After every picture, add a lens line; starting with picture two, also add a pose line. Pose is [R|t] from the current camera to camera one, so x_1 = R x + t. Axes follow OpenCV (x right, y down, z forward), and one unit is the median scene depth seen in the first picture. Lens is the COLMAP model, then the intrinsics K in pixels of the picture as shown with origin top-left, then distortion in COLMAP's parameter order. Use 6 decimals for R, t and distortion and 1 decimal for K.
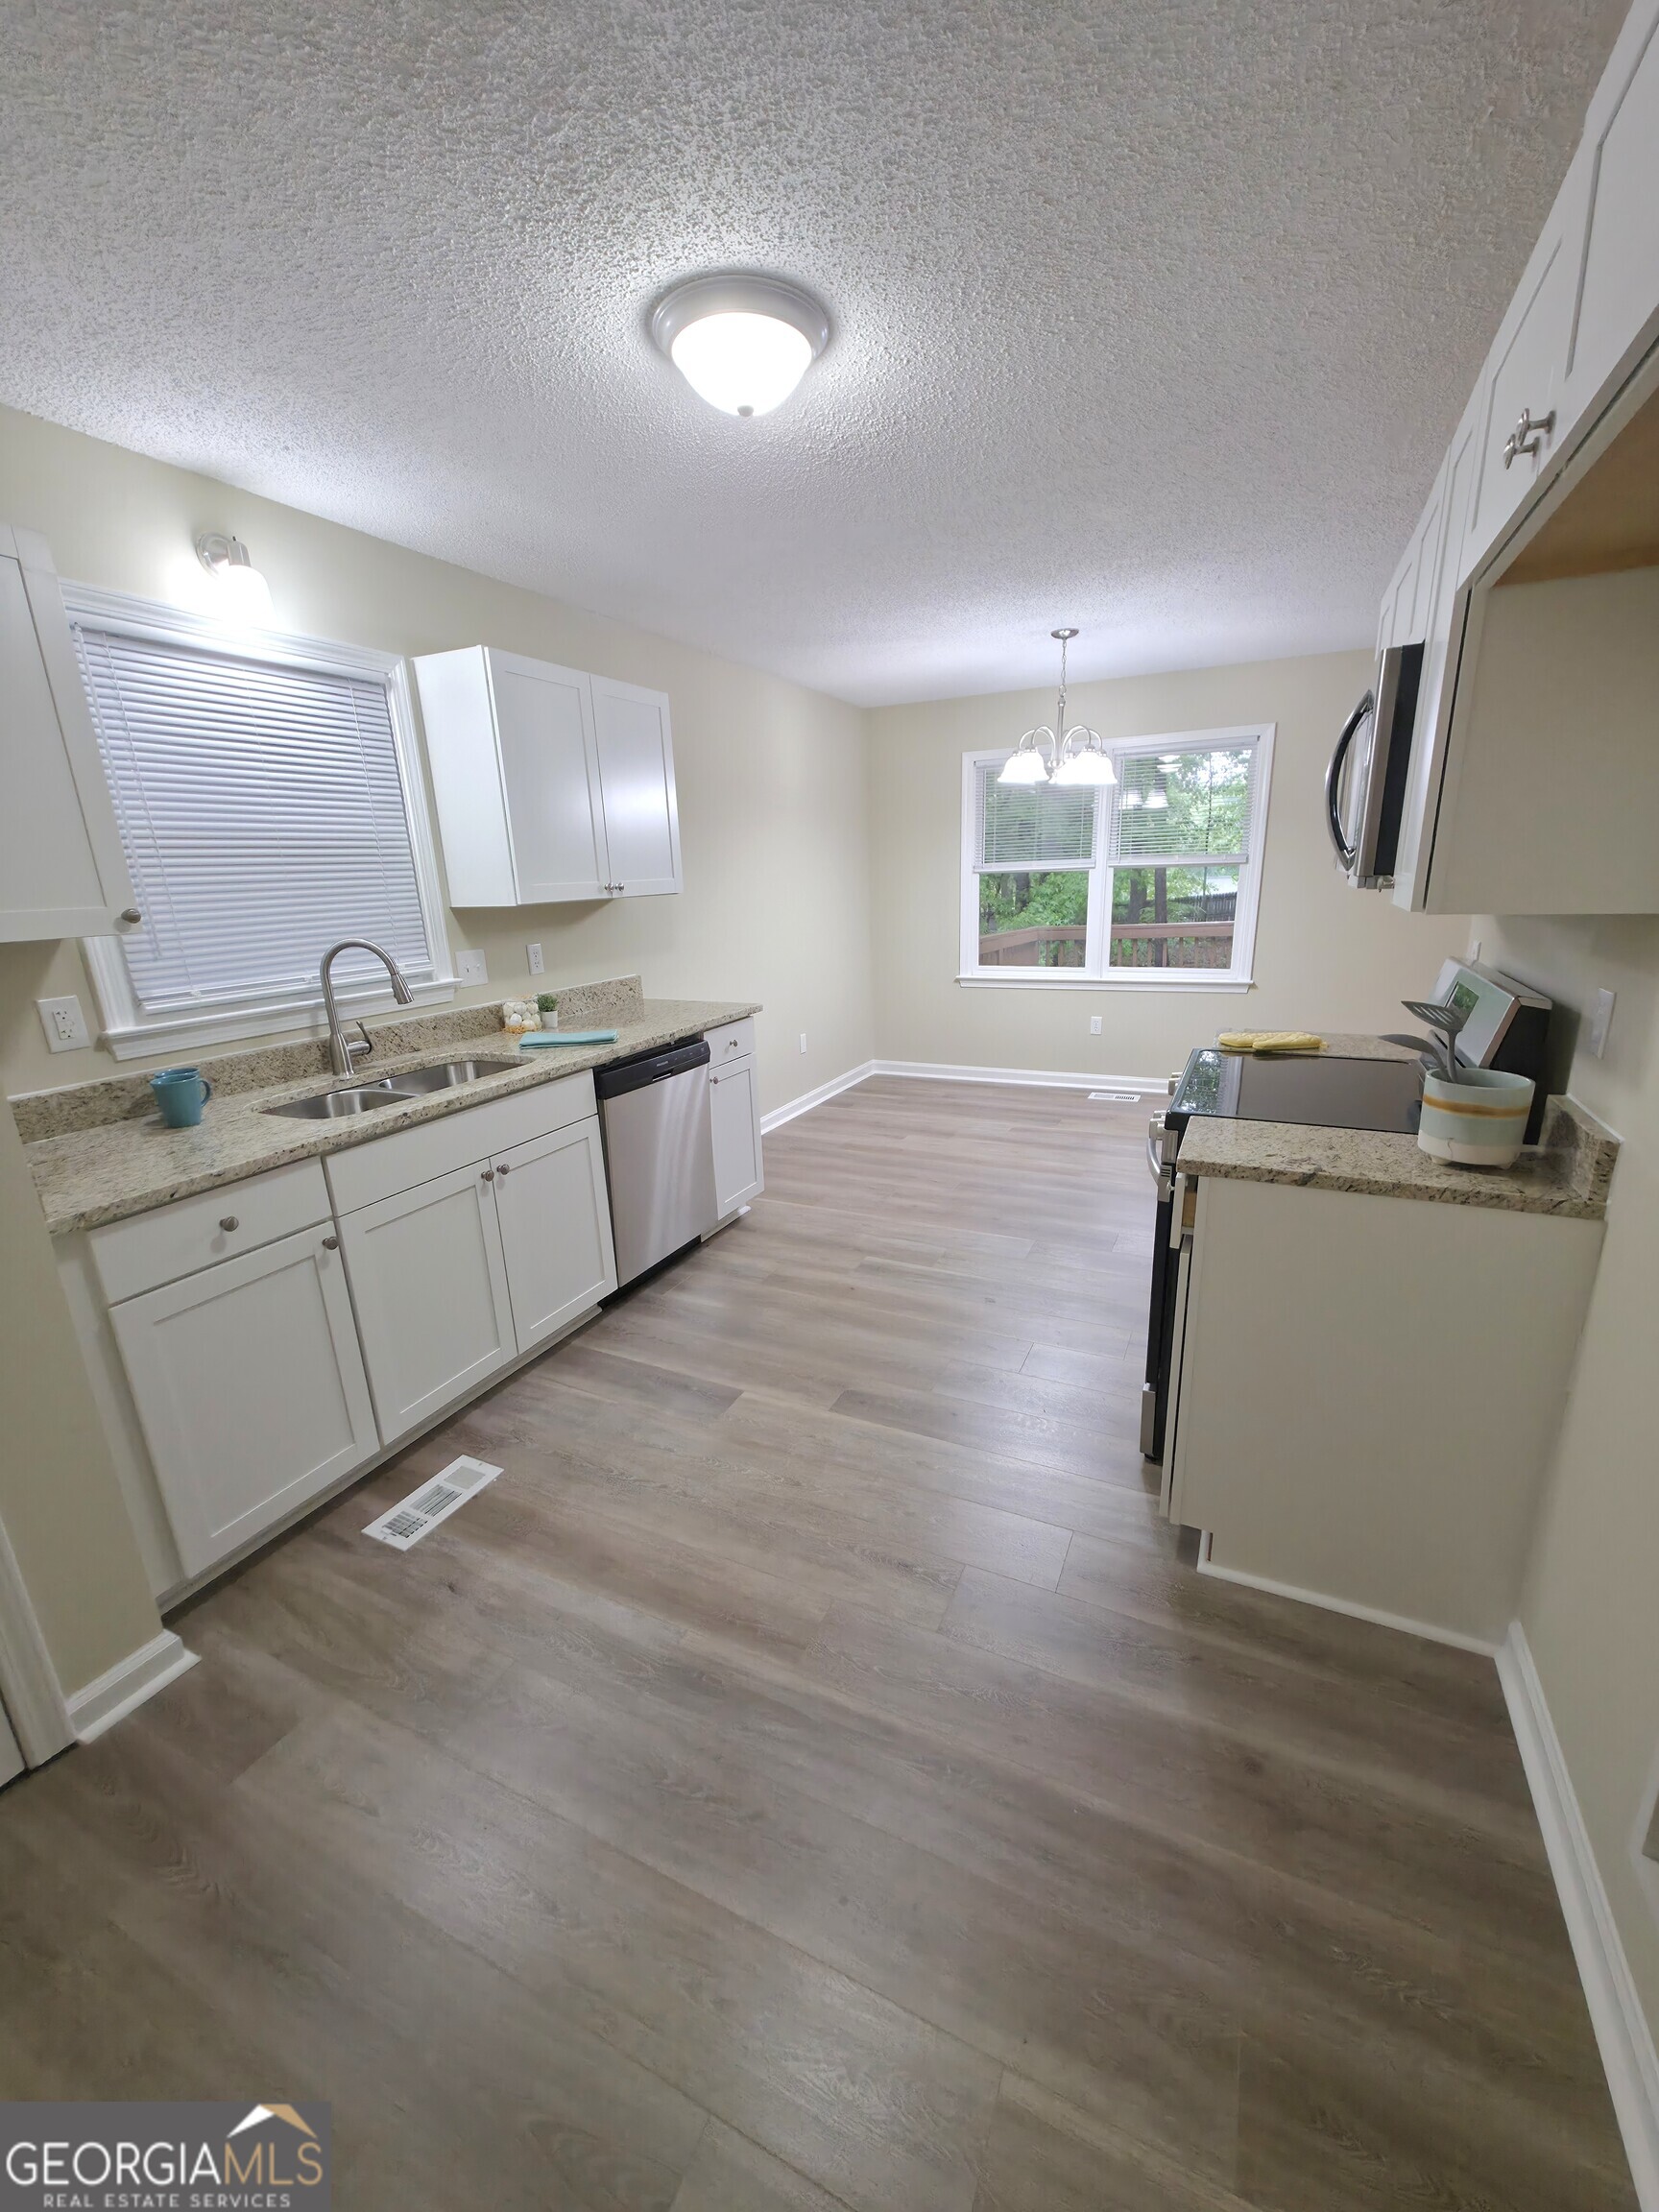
lens RADIAL K [[878.2, 0, 835.0], [0, 878.2, 1104.6], [0, 0, 1]] dist [0.001615, 0.000597]
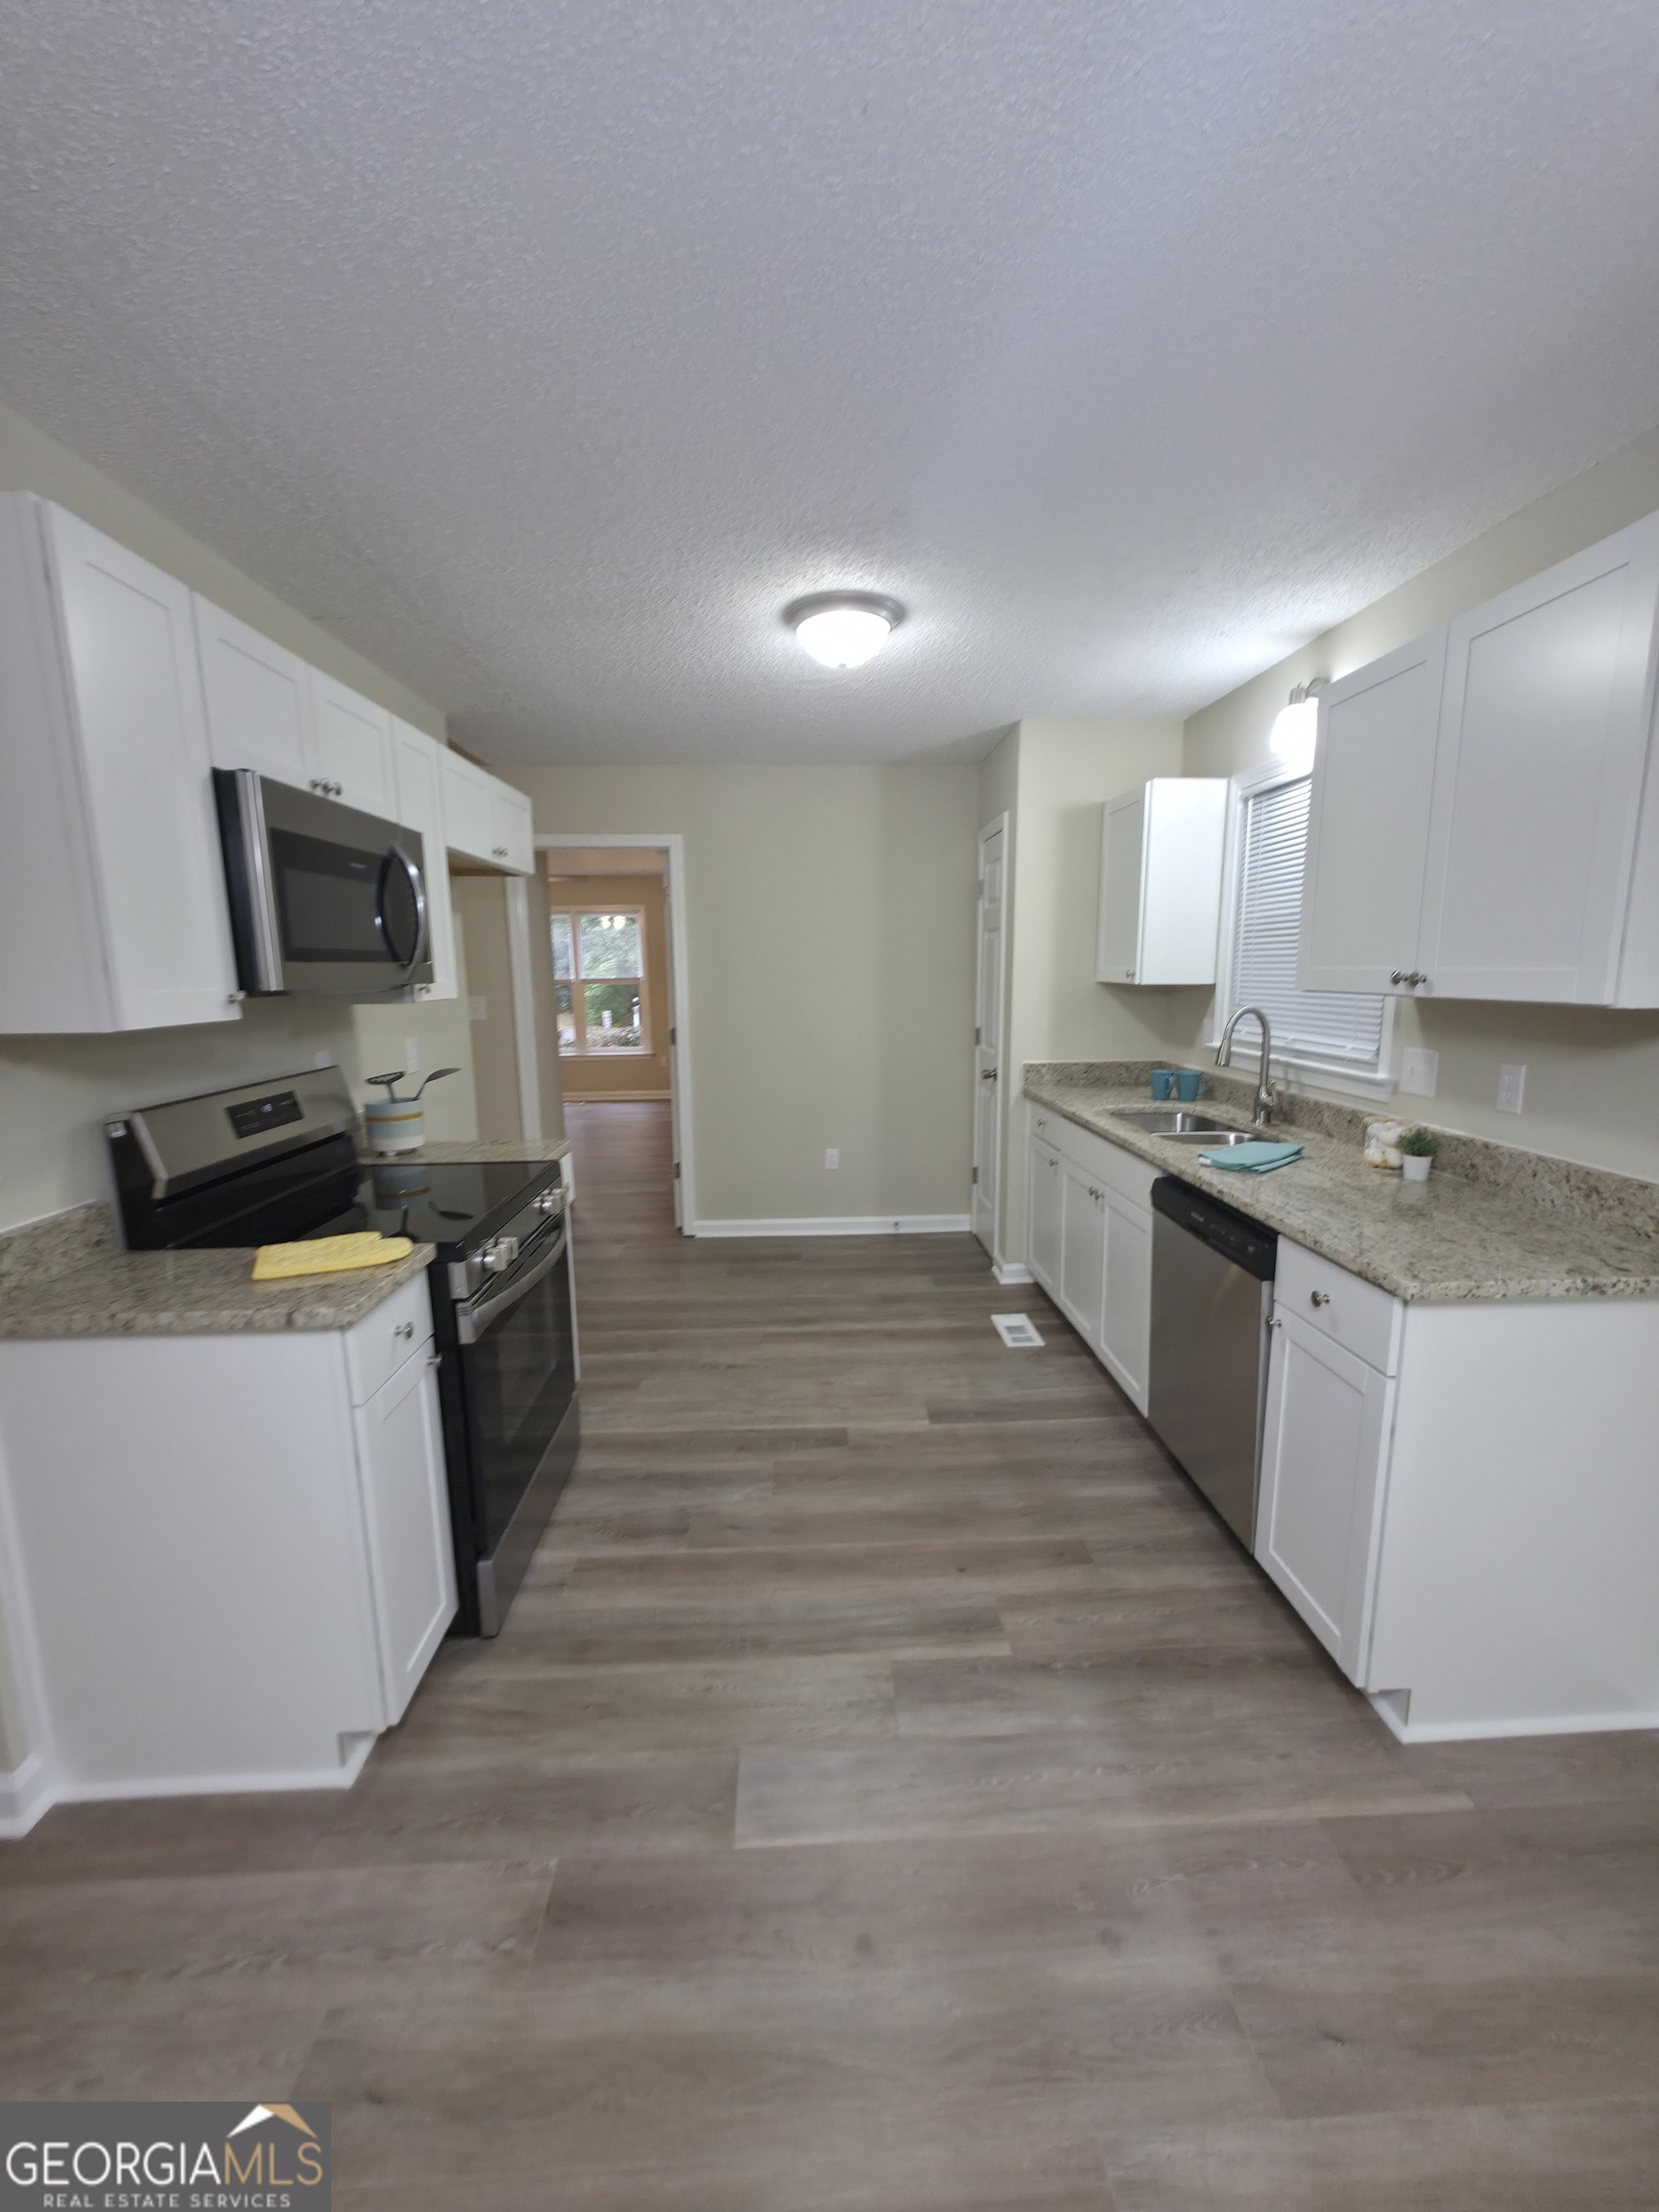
lens RADIAL K [[878.2, 0, 829.0], [0, 878.2, 1106.0], [0, 0, 1]] dist [0.001615, 0.000597]
pose [[-0.883664, 0.109581, -0.455115, 0.380391], [-0.091094, 0.913377, 0.396791, -0.376834], [0.459172, 0.392089, -0.797137, 1.357211]]
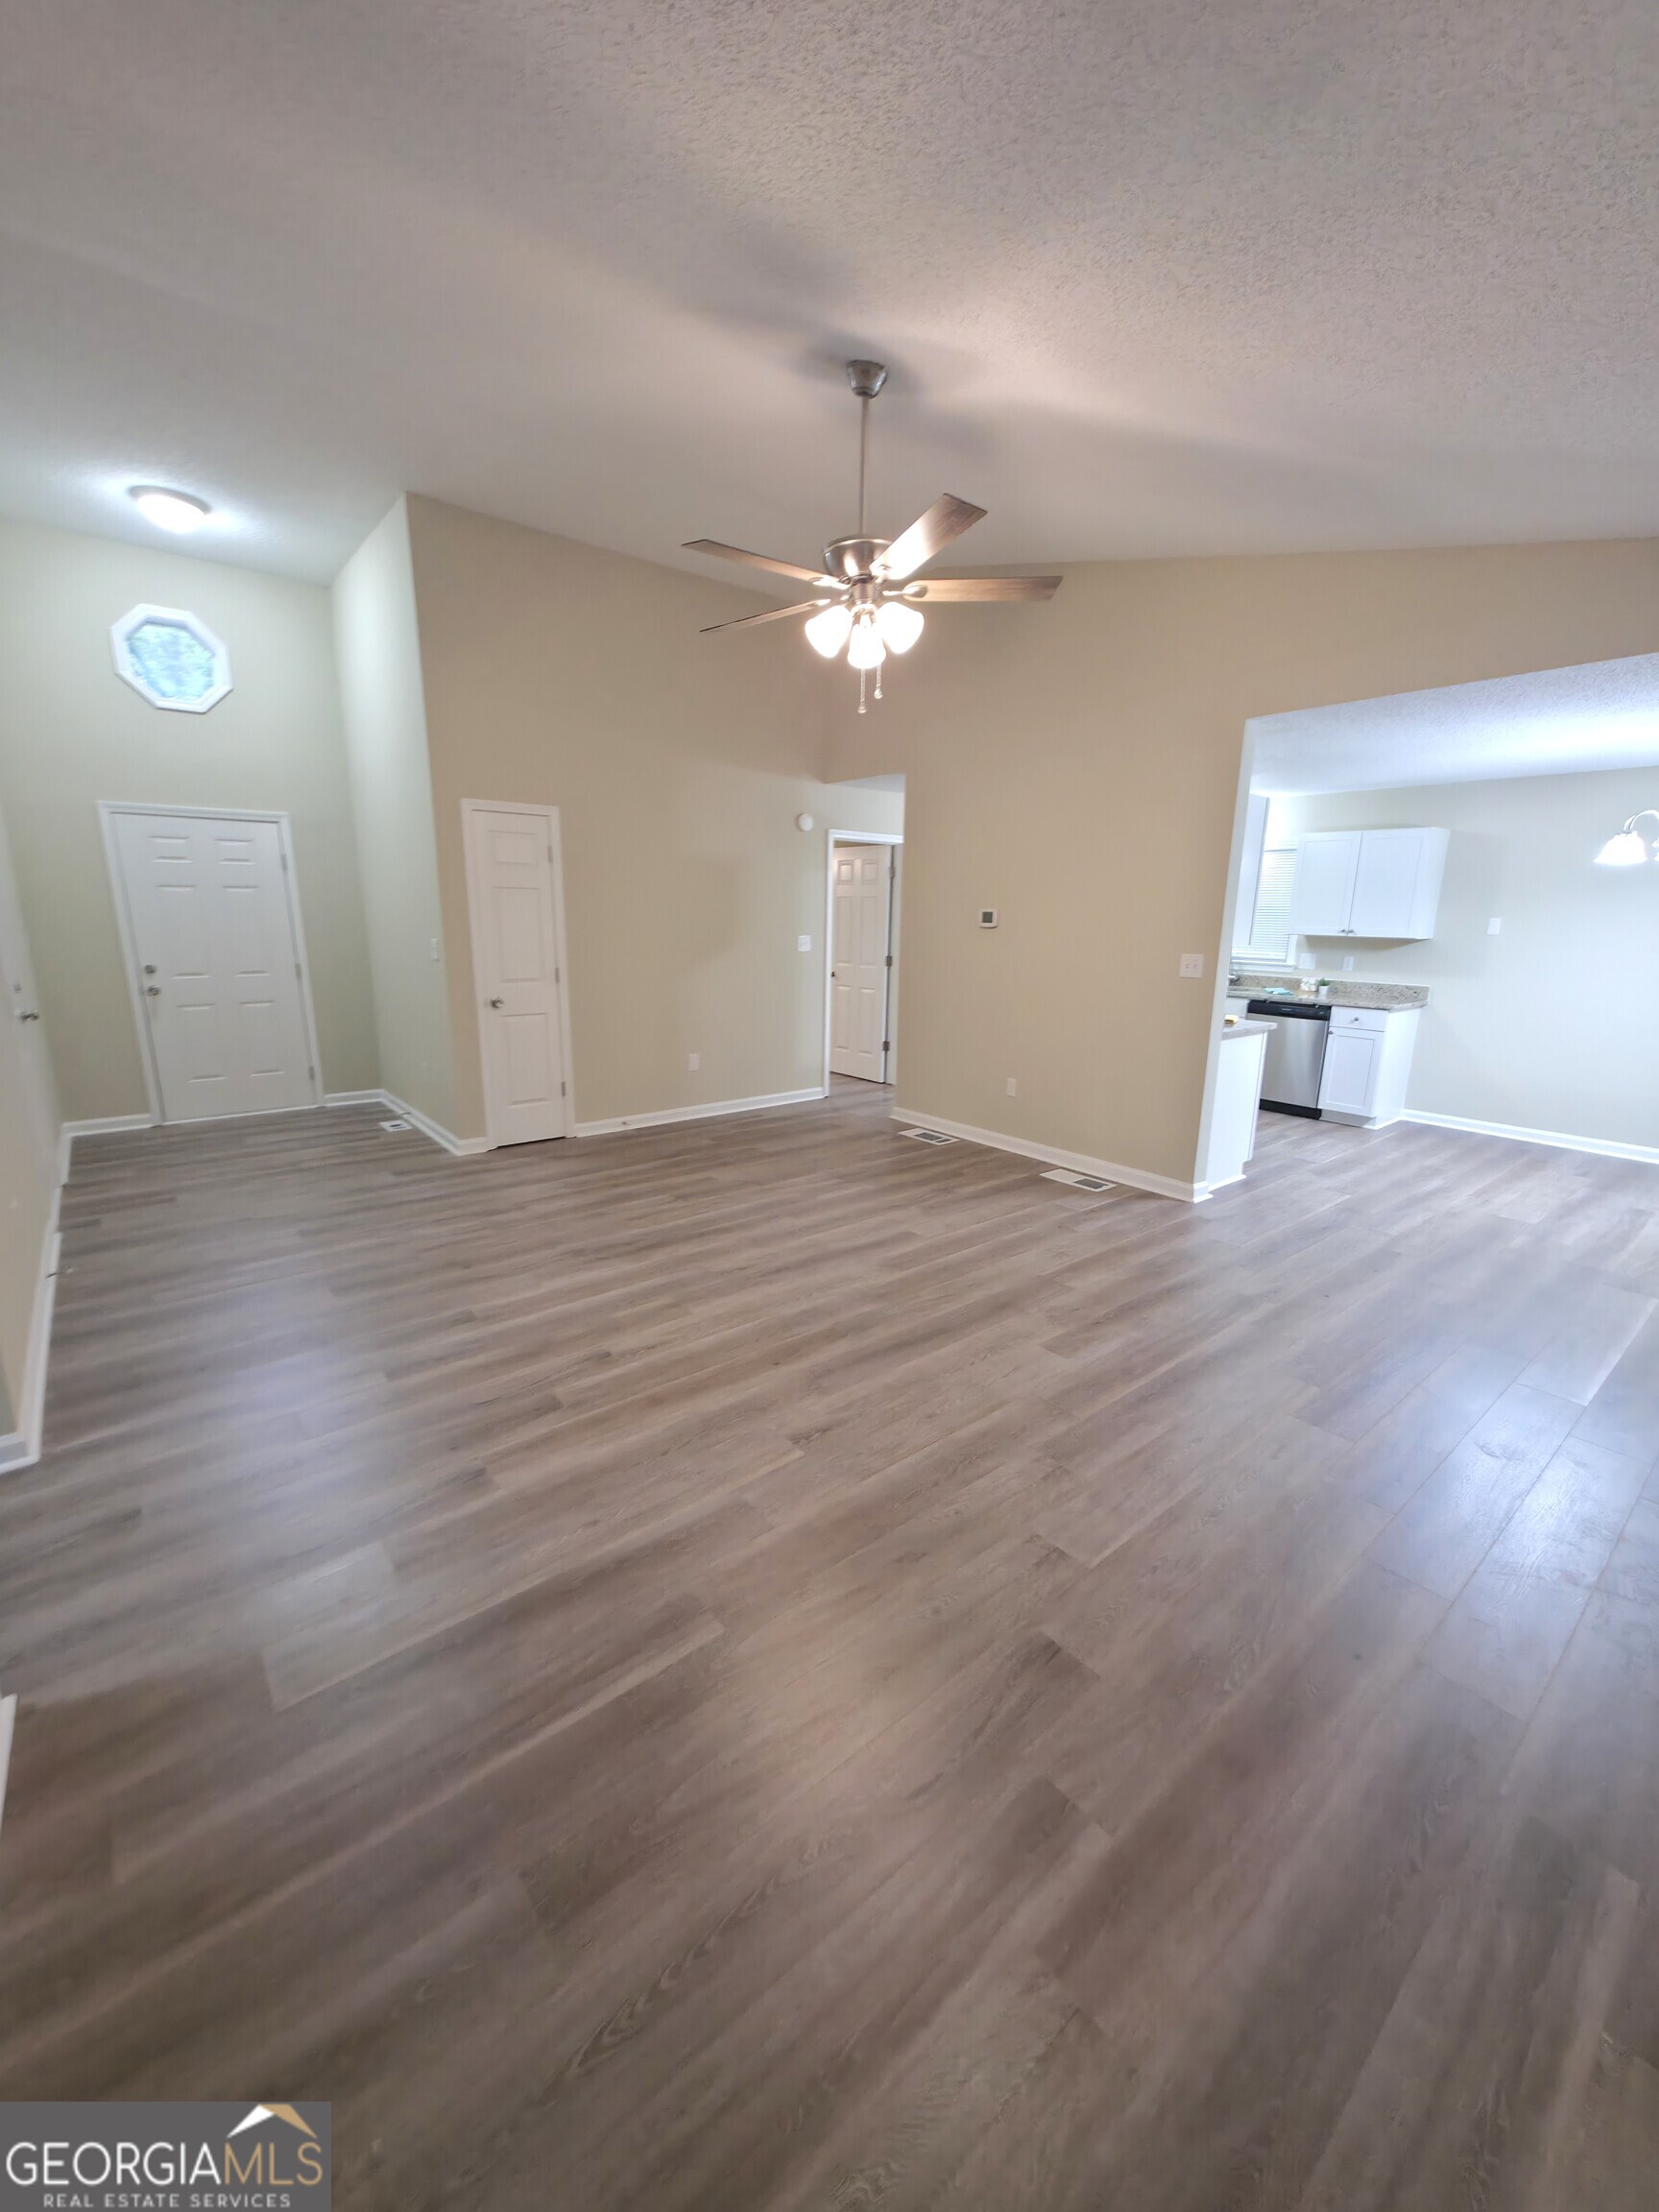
lens RADIAL K [[878.2, 0, 840.6], [0, 878.2, 1109.7], [0, 0, 1]] dist [0.001615, 0.000597]
pose [[-0.427873, 0.224213, -0.875587, 2.170980], [-0.242411, 0.904783, 0.350149, -0.307752], [0.870724, 0.362072, -0.332781, 0.826312]]
